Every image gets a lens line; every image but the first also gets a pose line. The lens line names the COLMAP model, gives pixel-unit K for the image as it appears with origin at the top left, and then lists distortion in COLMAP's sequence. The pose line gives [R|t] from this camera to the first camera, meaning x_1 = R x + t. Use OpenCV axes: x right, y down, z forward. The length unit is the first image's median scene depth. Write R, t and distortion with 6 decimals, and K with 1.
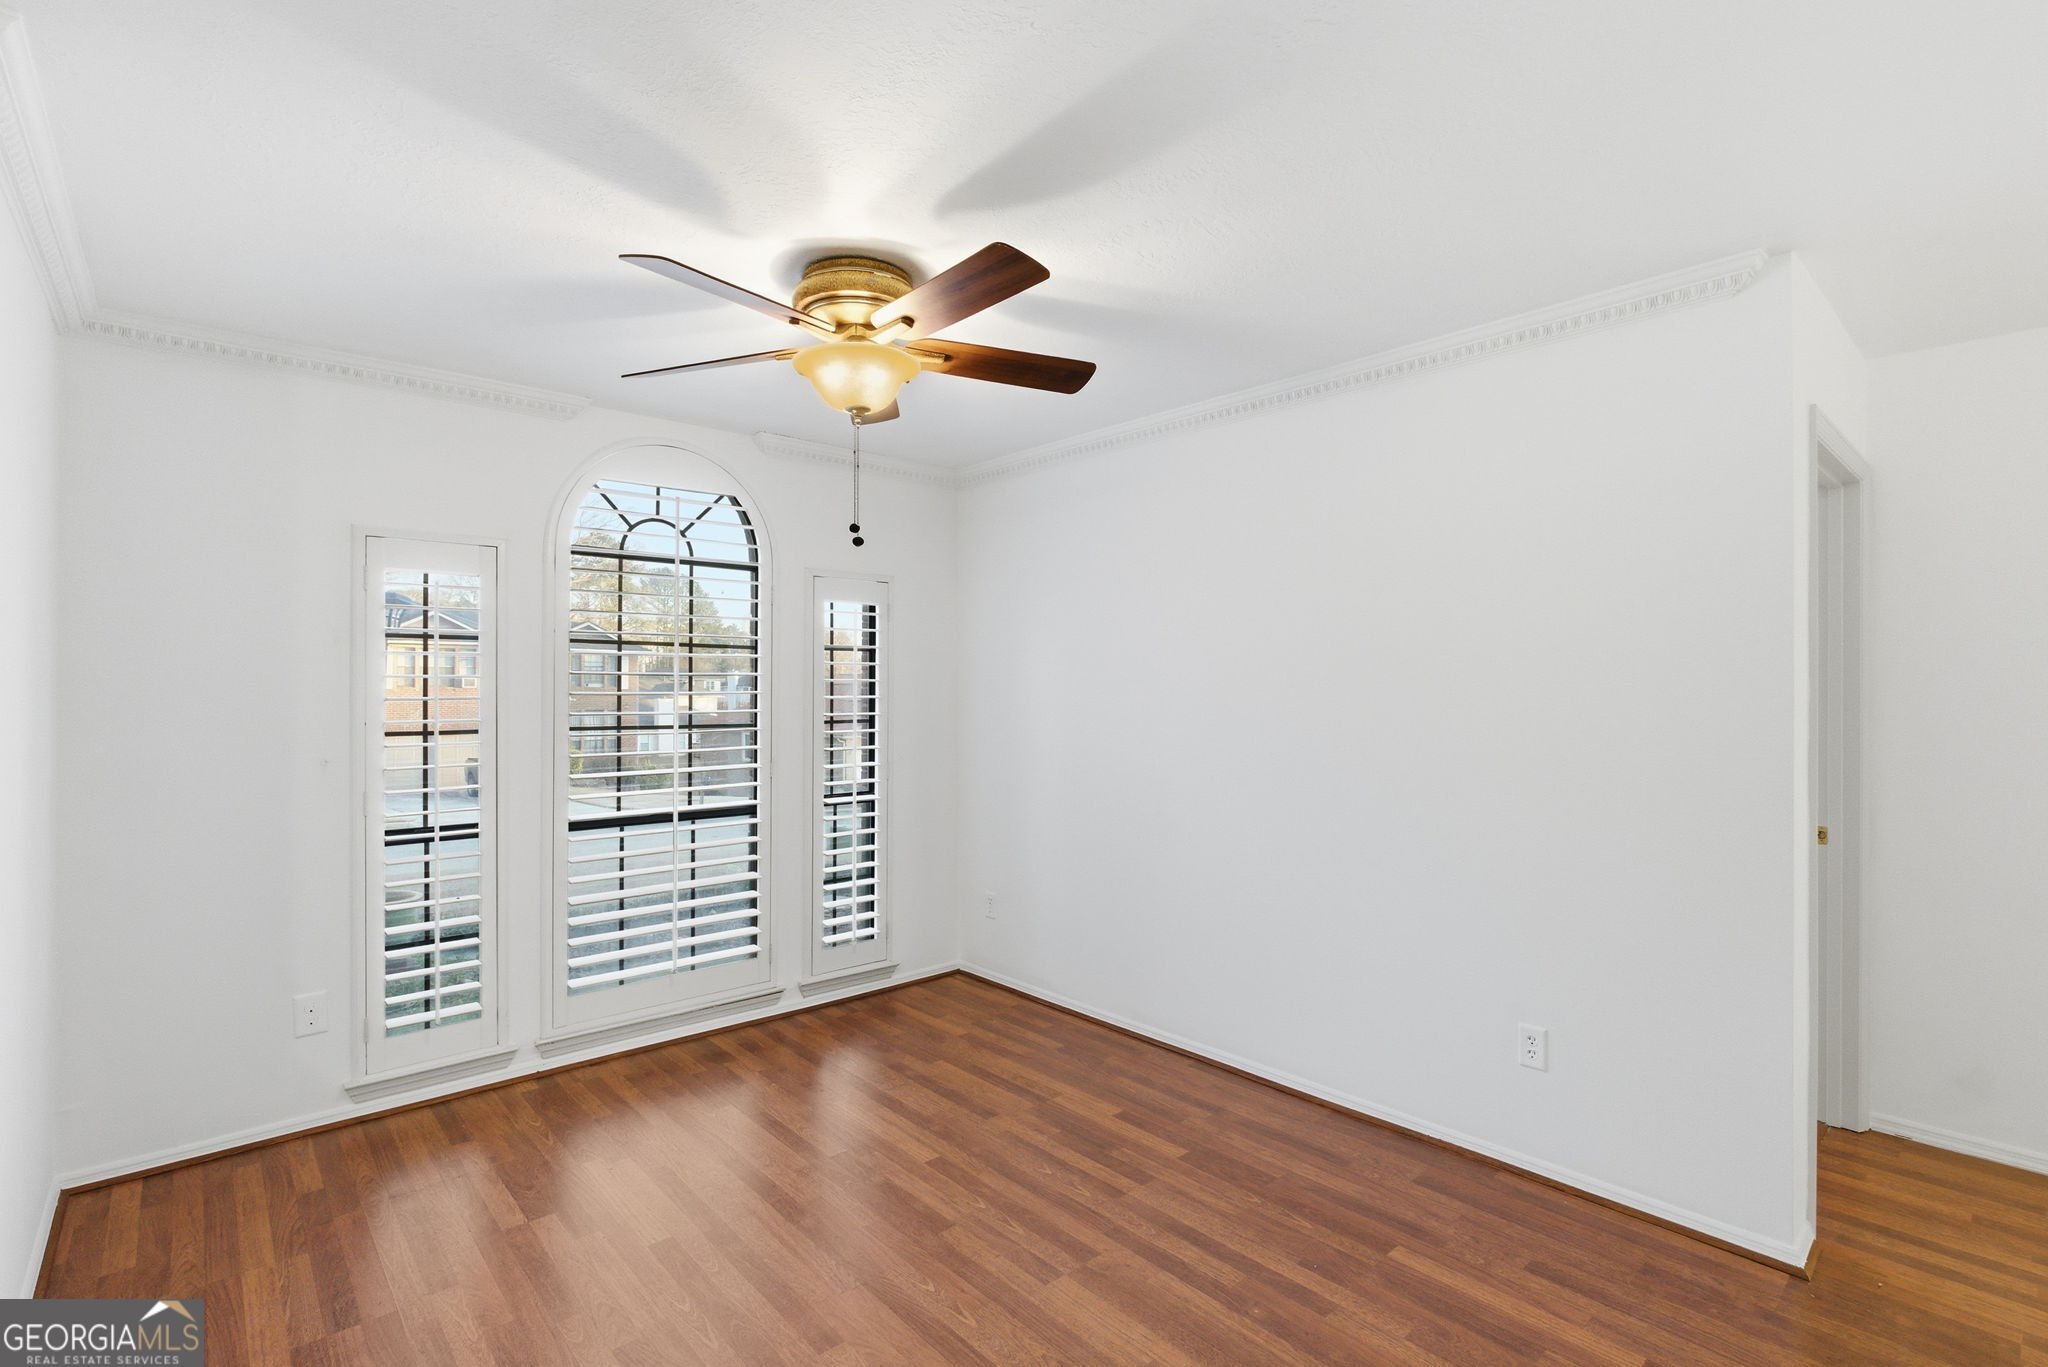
lens RADIAL K [[937.1, 0, 1018.8], [0, 937.1, 685.0], [0, 0, 1]] dist [-0.015247, 0.001309]
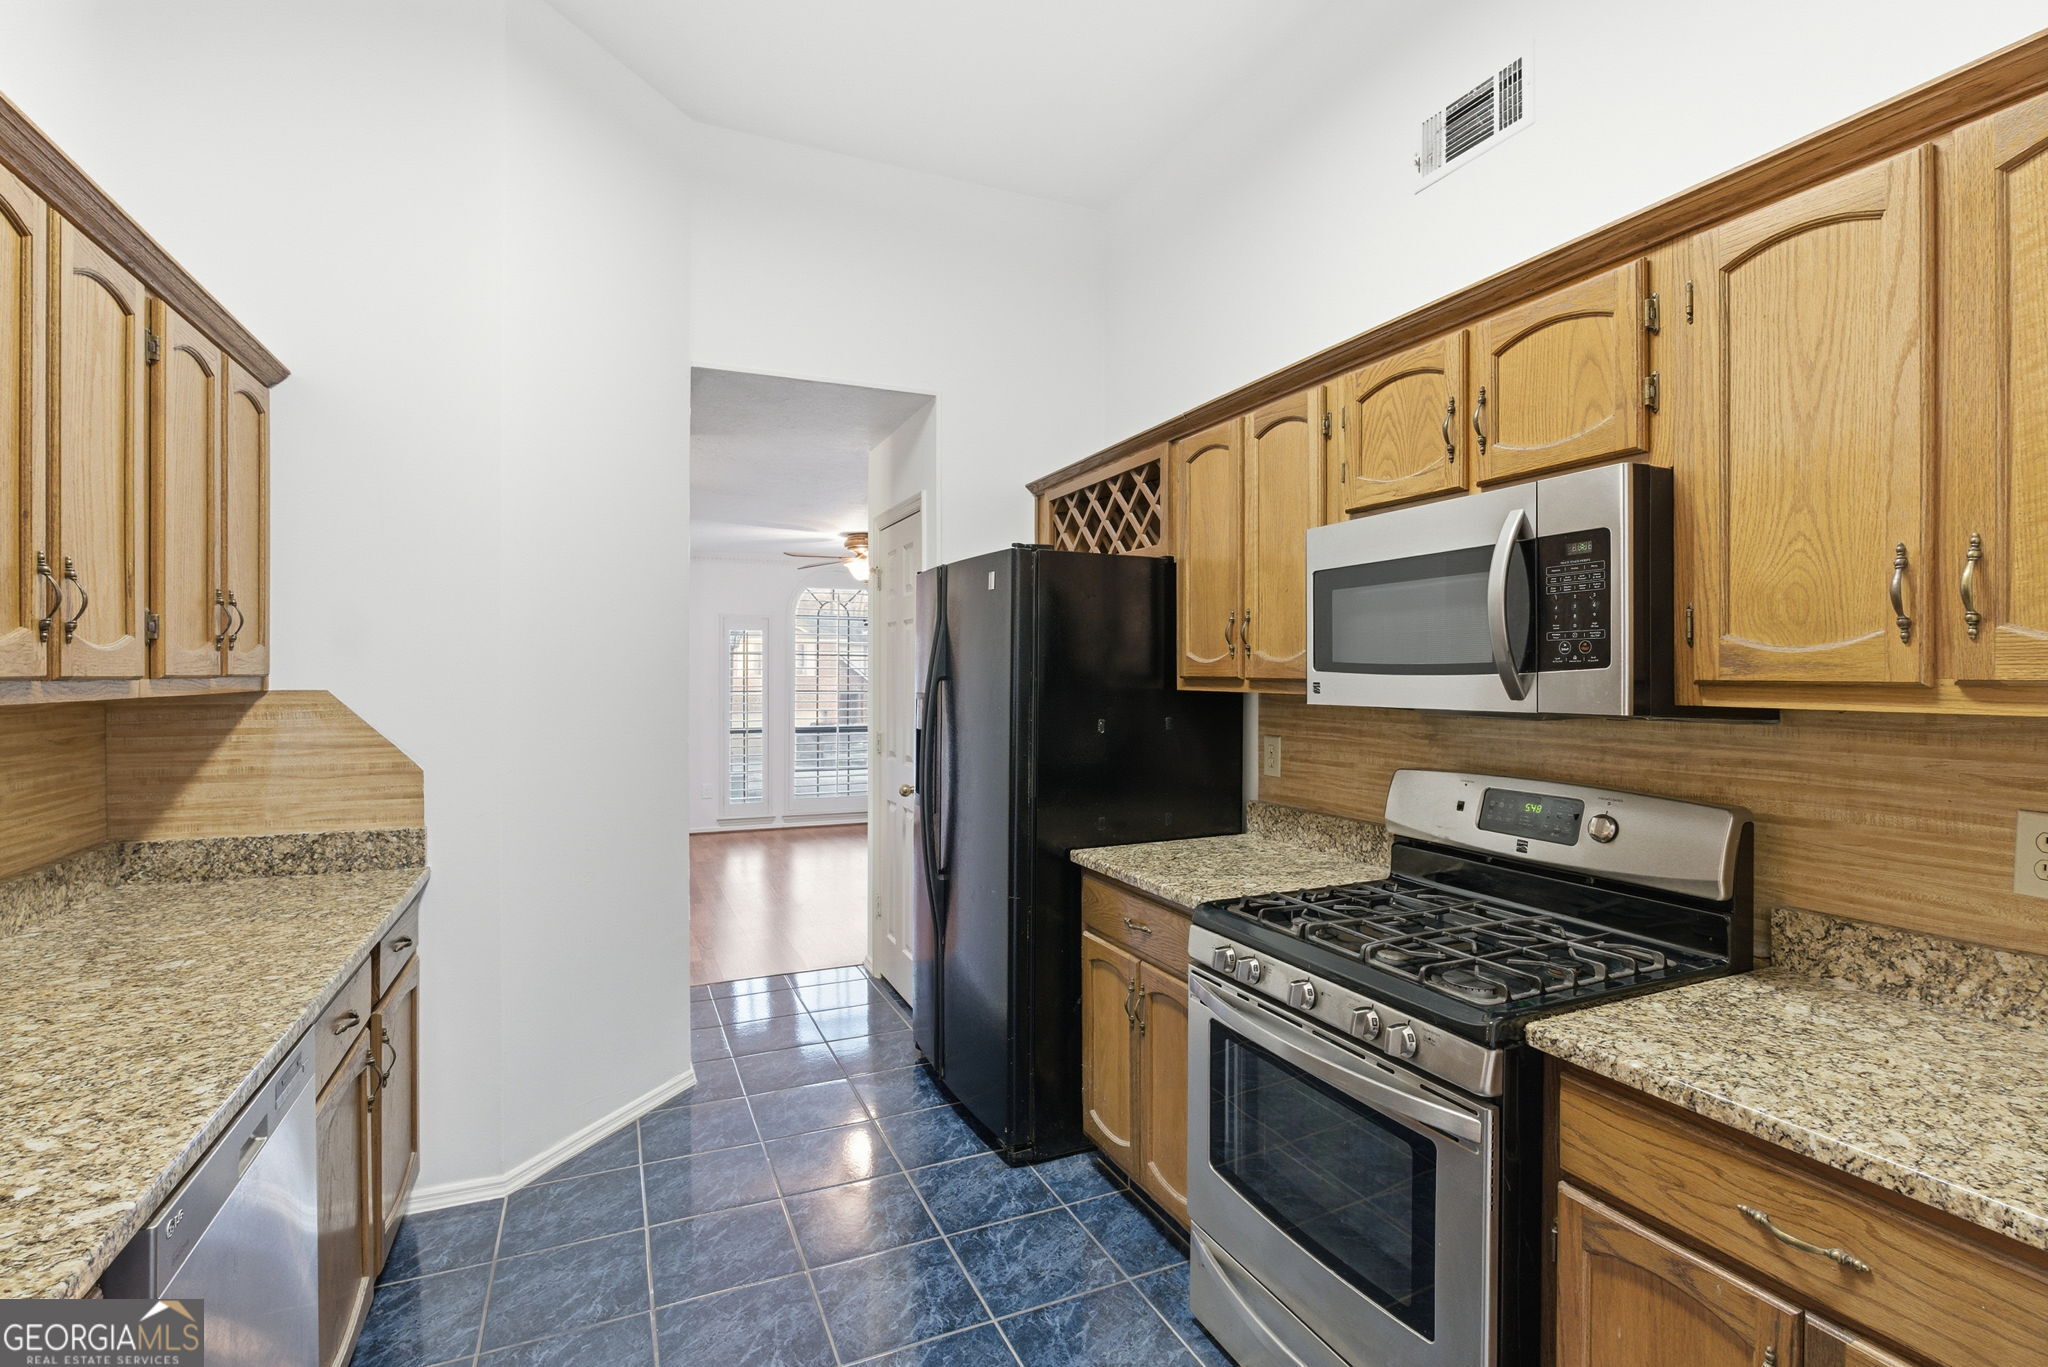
lens RADIAL K [[937.1, 0, 1017.6], [0, 937.1, 678.4], [0, 0, 1]] dist [-0.015247, 0.001309]
pose [[0.953240, 0.002157, -0.302206, 0.880019], [0.000124, 0.999972, 0.007529, -0.008022], [0.302214, -0.007214, 0.953213, -1.263393]]
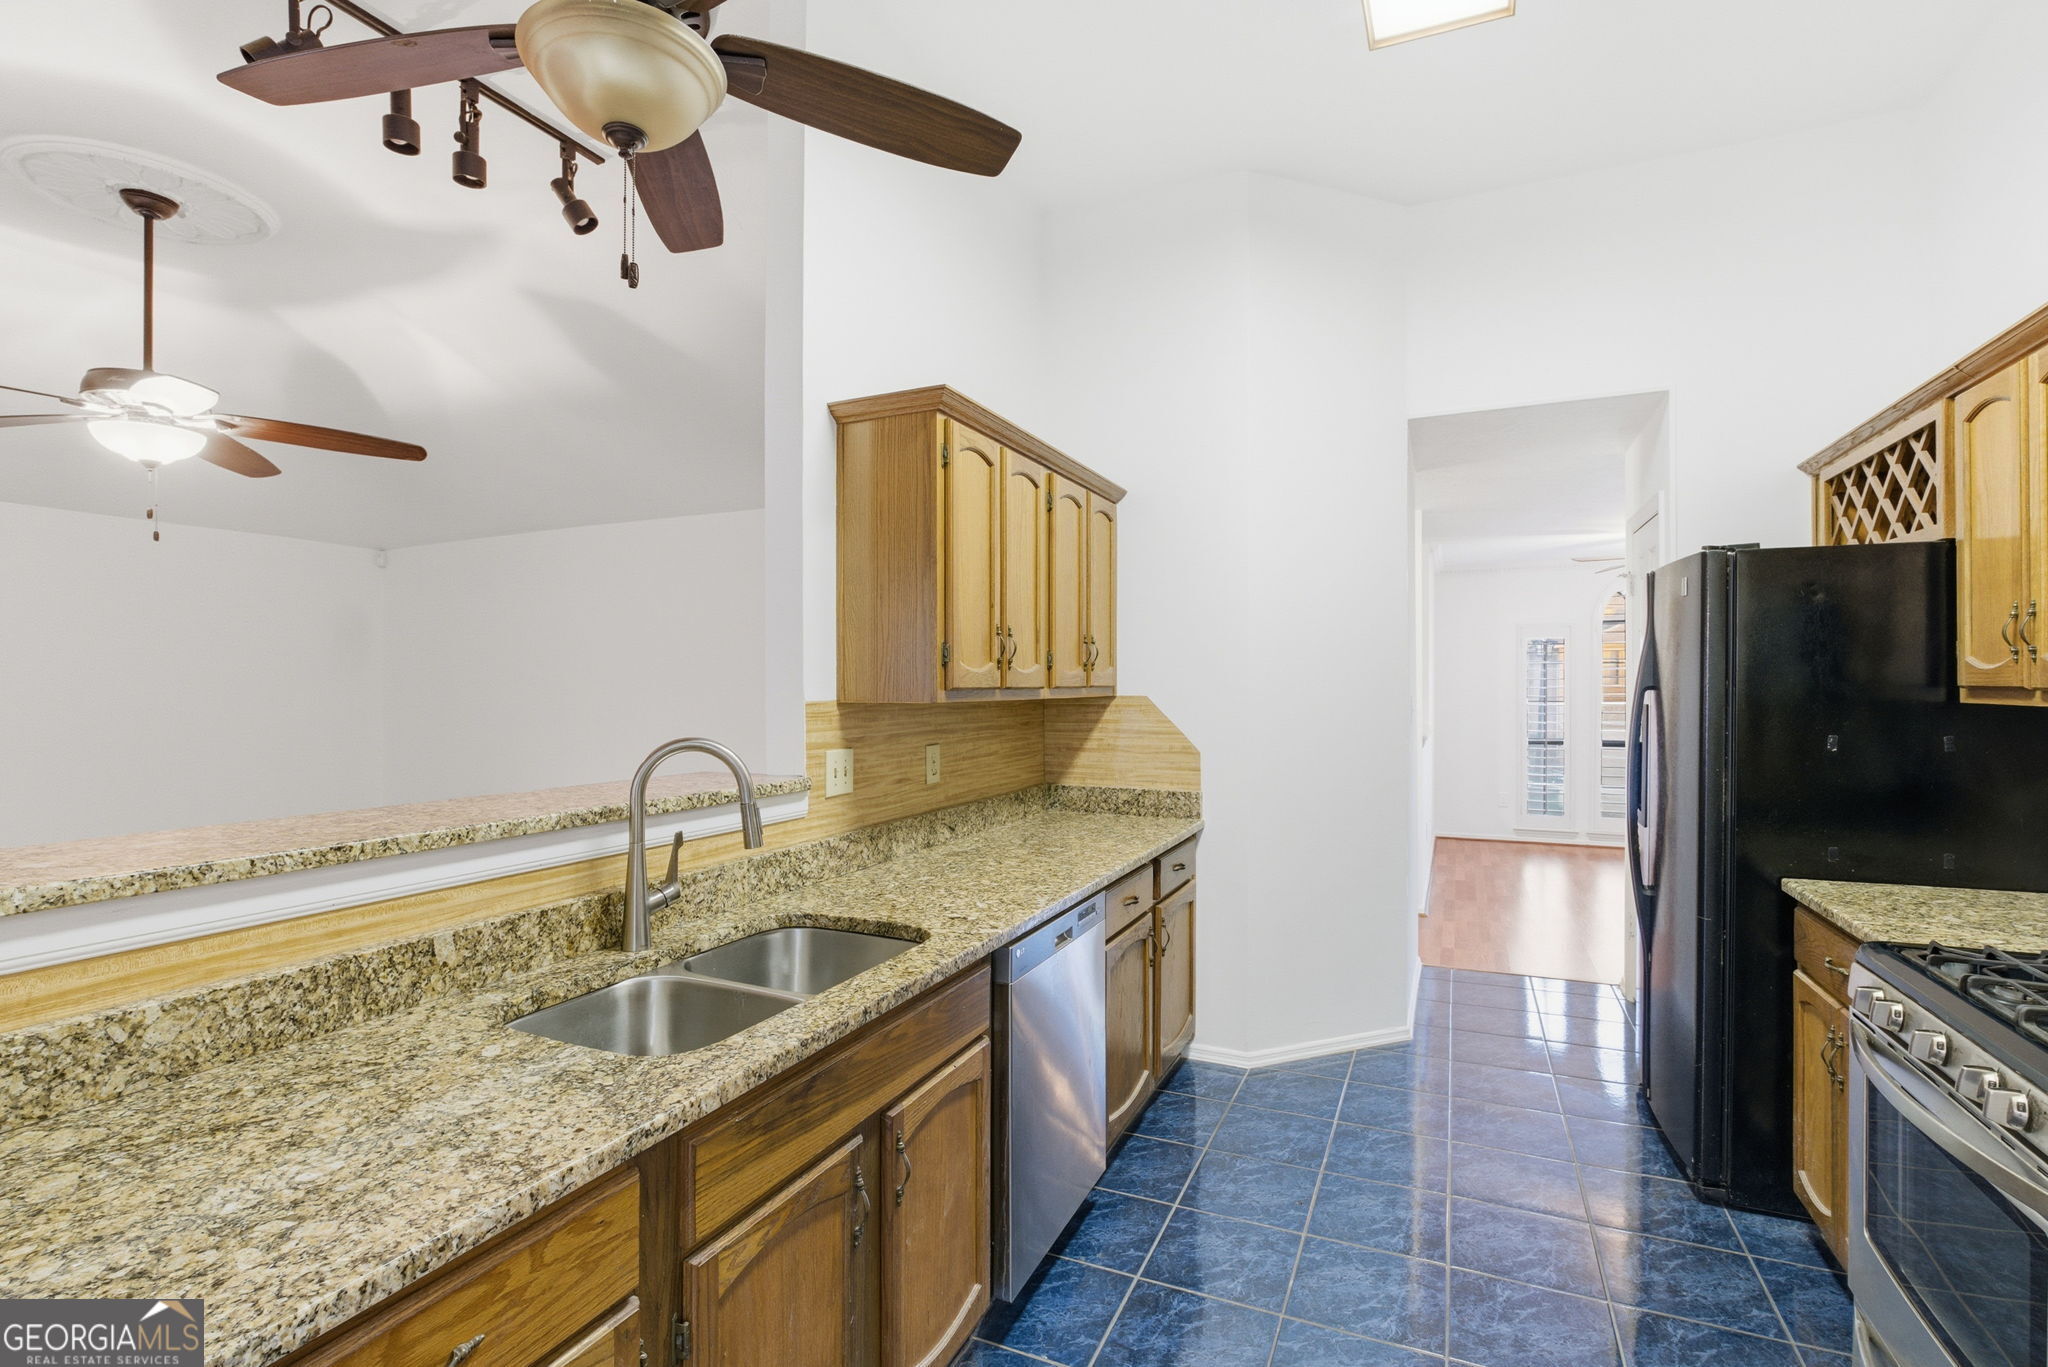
lens RADIAL K [[937.1, 0, 1031.6], [0, 937.1, 675.3], [0, 0, 1]] dist [-0.015247, 0.001309]
pose [[0.403142, -0.009877, -0.915084, 1.133885], [0.005243, 0.999950, -0.008483, -0.009062], [0.915122, -0.001379, 0.403174, -1.313077]]
